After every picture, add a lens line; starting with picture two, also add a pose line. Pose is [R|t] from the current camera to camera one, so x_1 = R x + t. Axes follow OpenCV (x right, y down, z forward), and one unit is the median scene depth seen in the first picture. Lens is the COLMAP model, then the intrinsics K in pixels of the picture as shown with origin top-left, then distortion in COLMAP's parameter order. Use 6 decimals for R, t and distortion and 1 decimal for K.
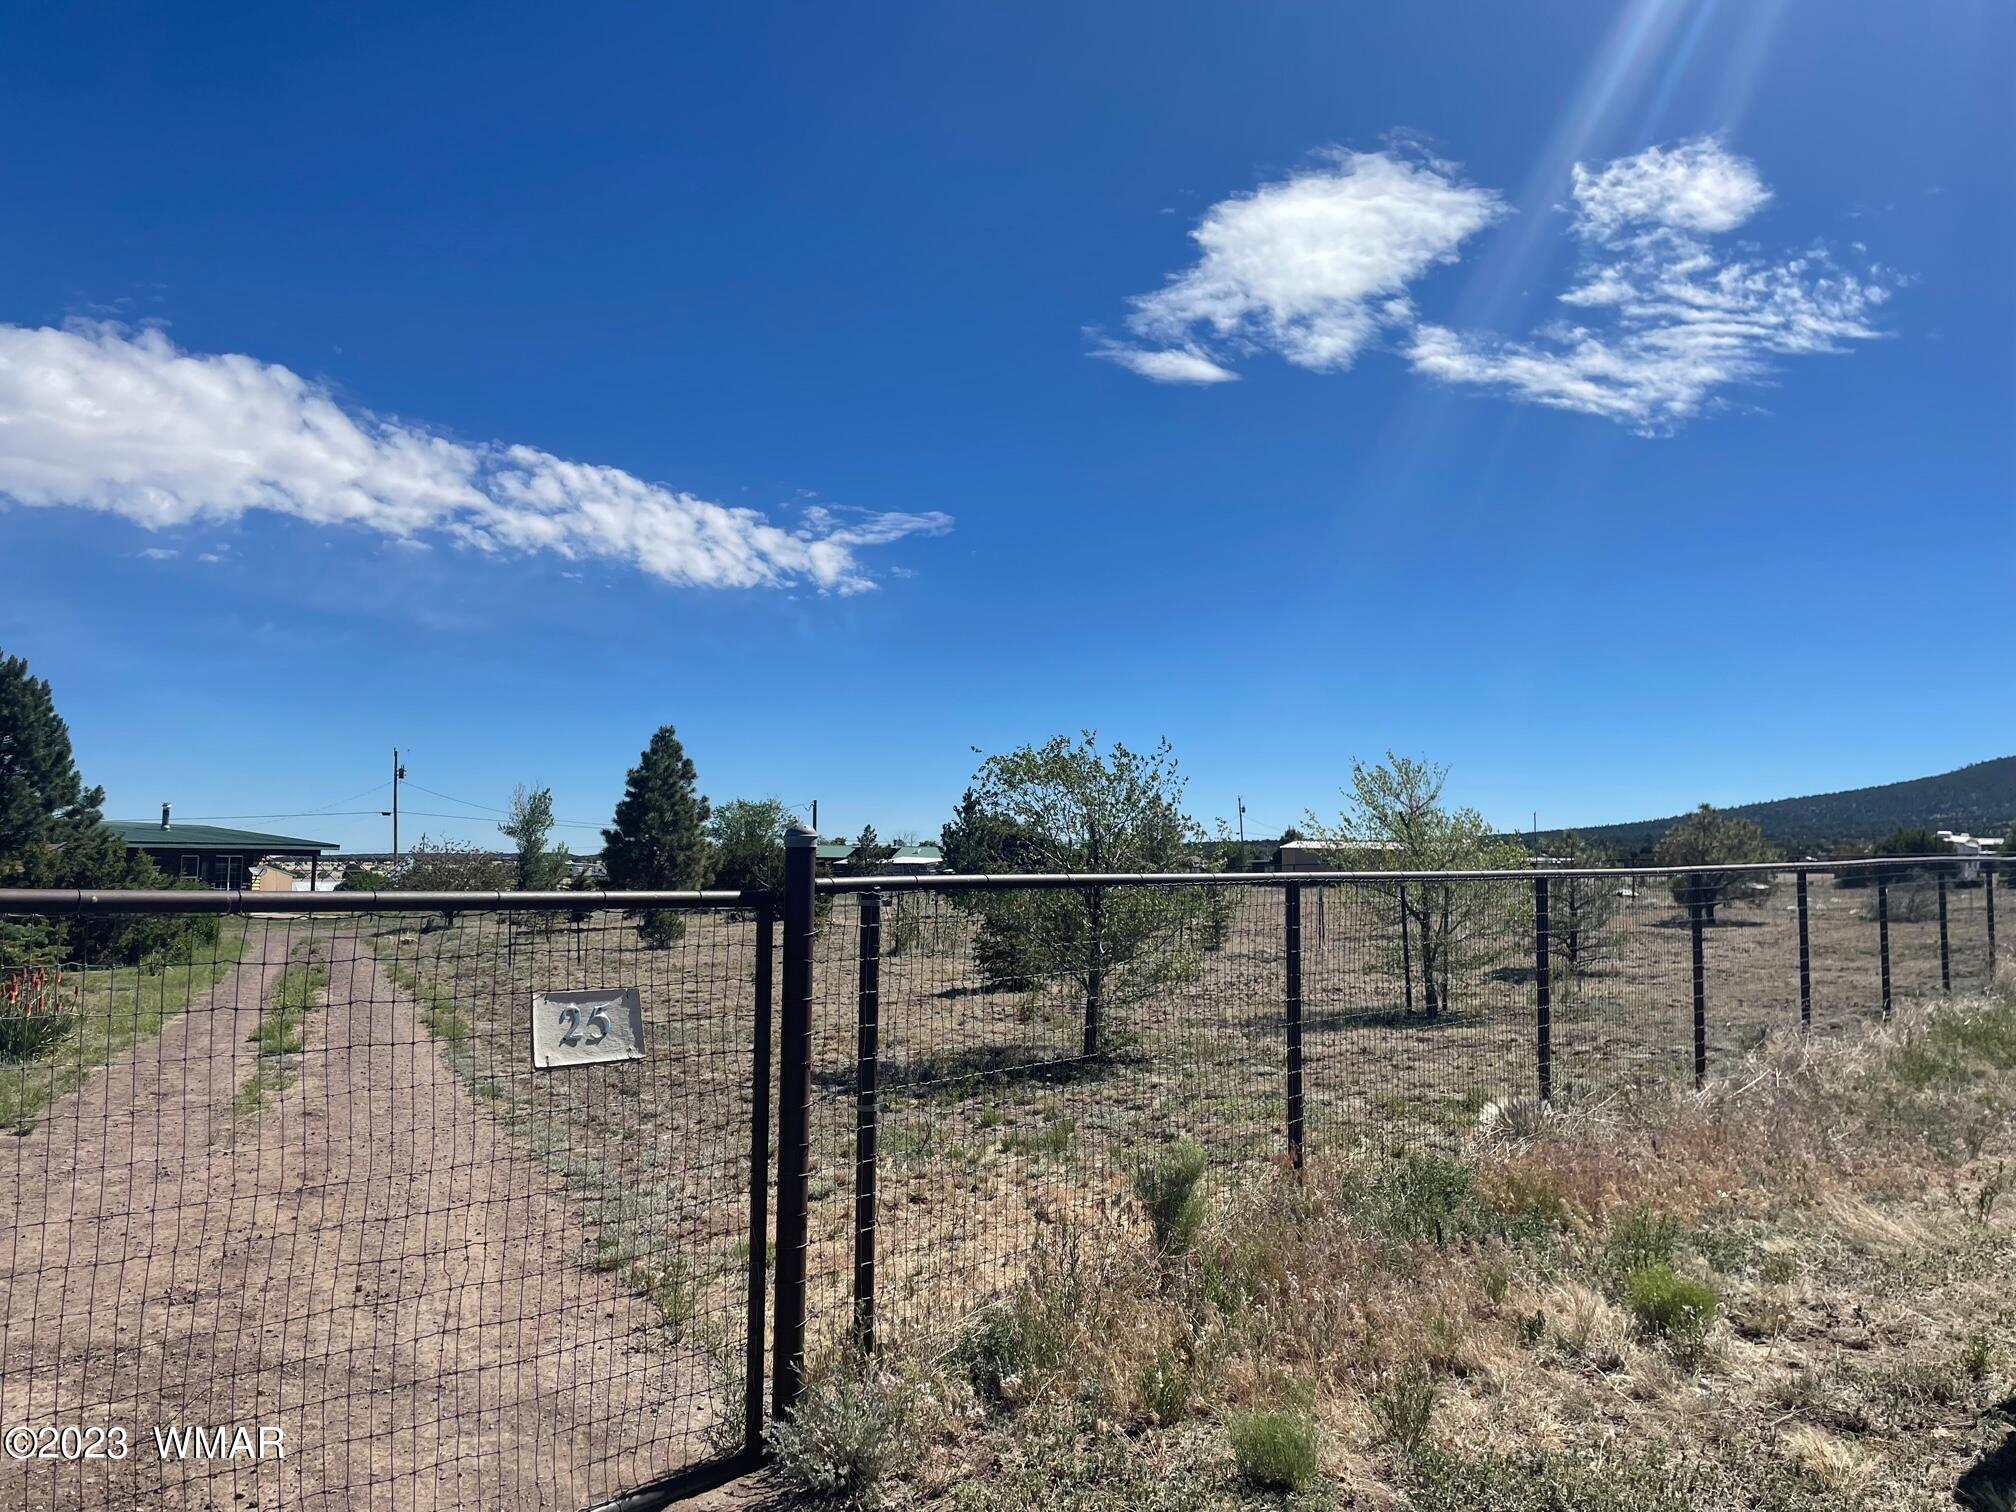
lens RADIAL K [[1501.9, 0, 1046.6], [0, 1501.9, 749.1], [0, 0, 1]] dist [0.059584, -0.086160]
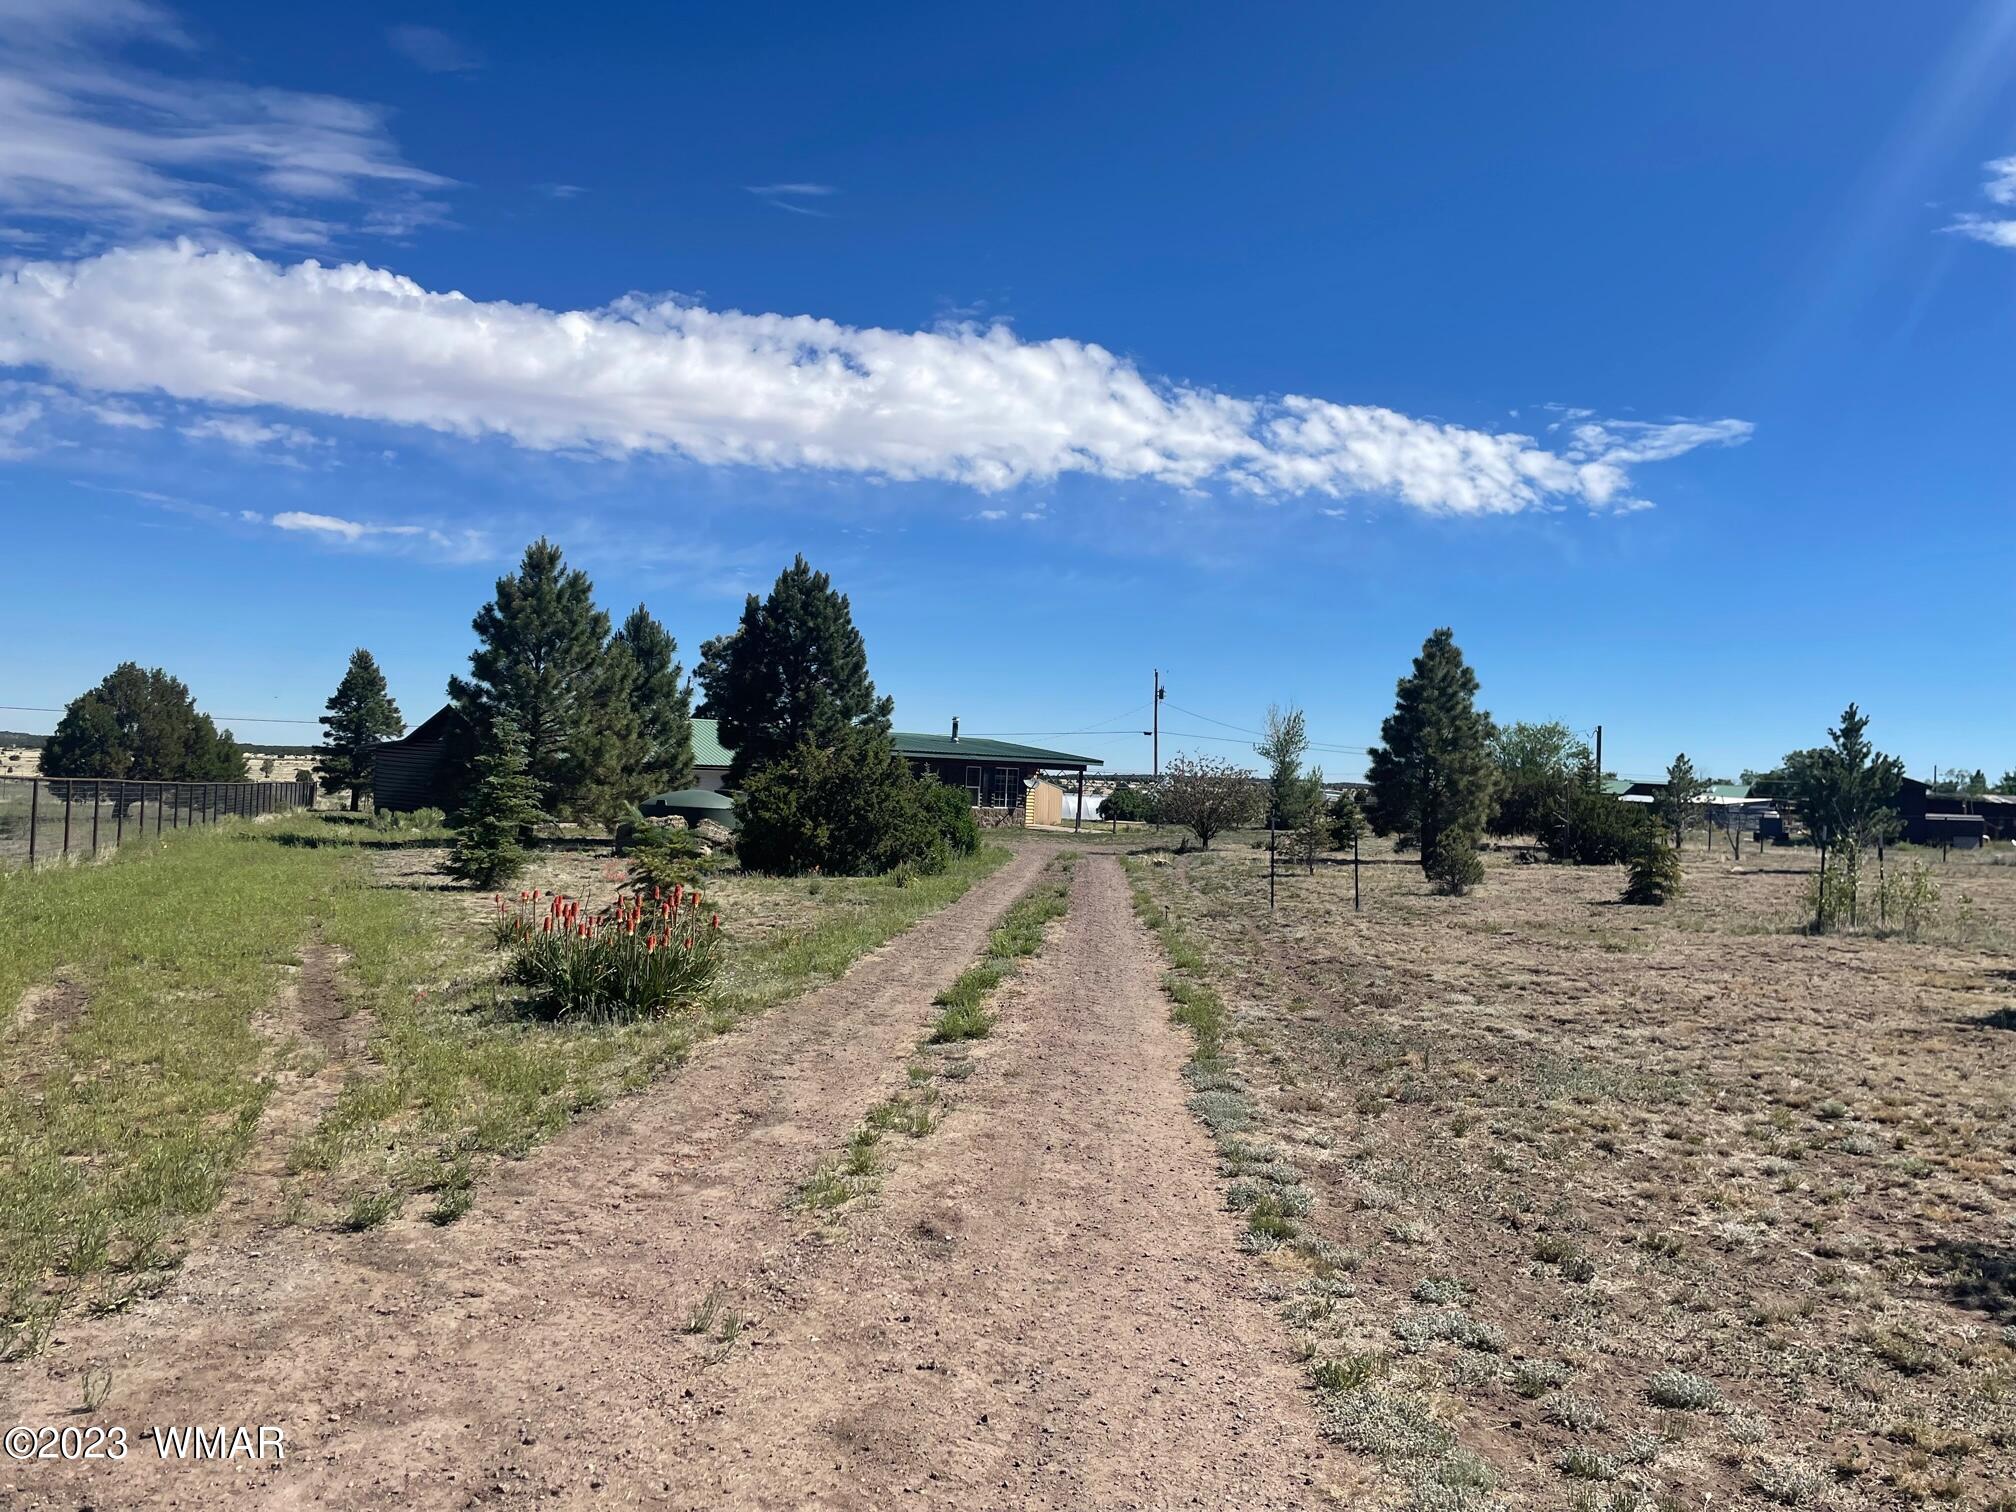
lens RADIAL K [[1501.9, 0, 1005.5], [0, 1501.9, 761.6], [0, 0, 1]] dist [0.059584, -0.086160]
pose [[0.873437, 0.025282, -0.486281, -0.056114], [0.001066, 0.998550, 0.053831, 0.014766], [0.486937, -0.047536, 0.872143, 0.145239]]
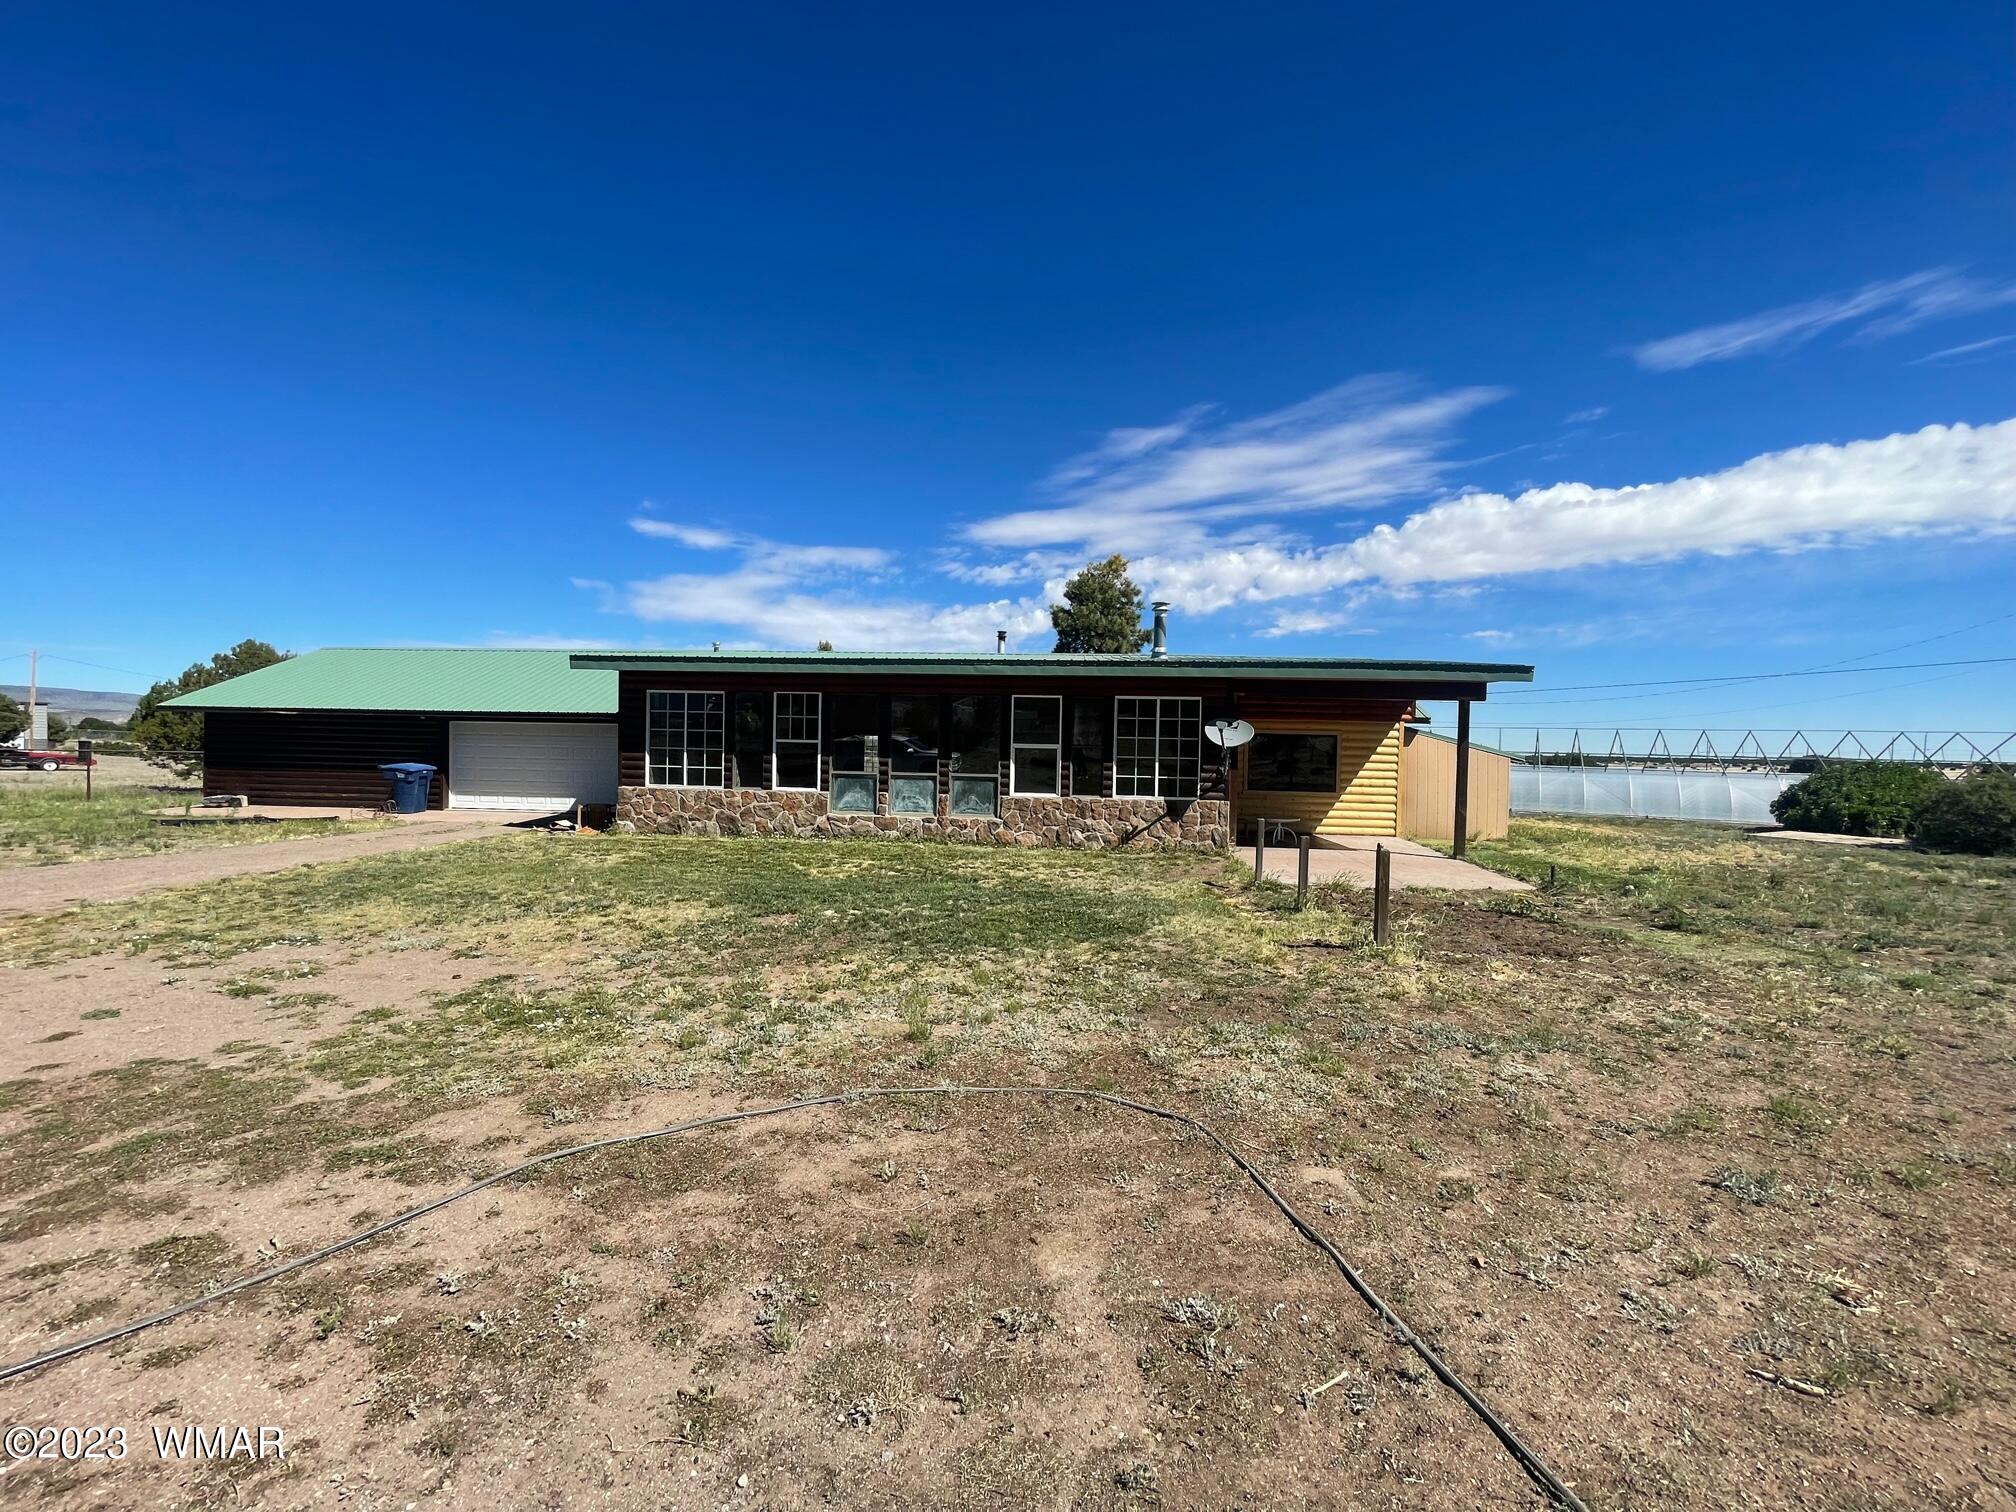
lens RADIAL K [[808.7, 0, 1007.2], [0, 808.7, 760.0], [0, 0, 1]] dist [0.000240, 0.000010]
pose [[0.161653, 0.015338, -0.986729, -0.366721], [0.054754, 0.998200, 0.024486, 0.088423], [0.985328, -0.057985, 0.160522, 1.020920]]
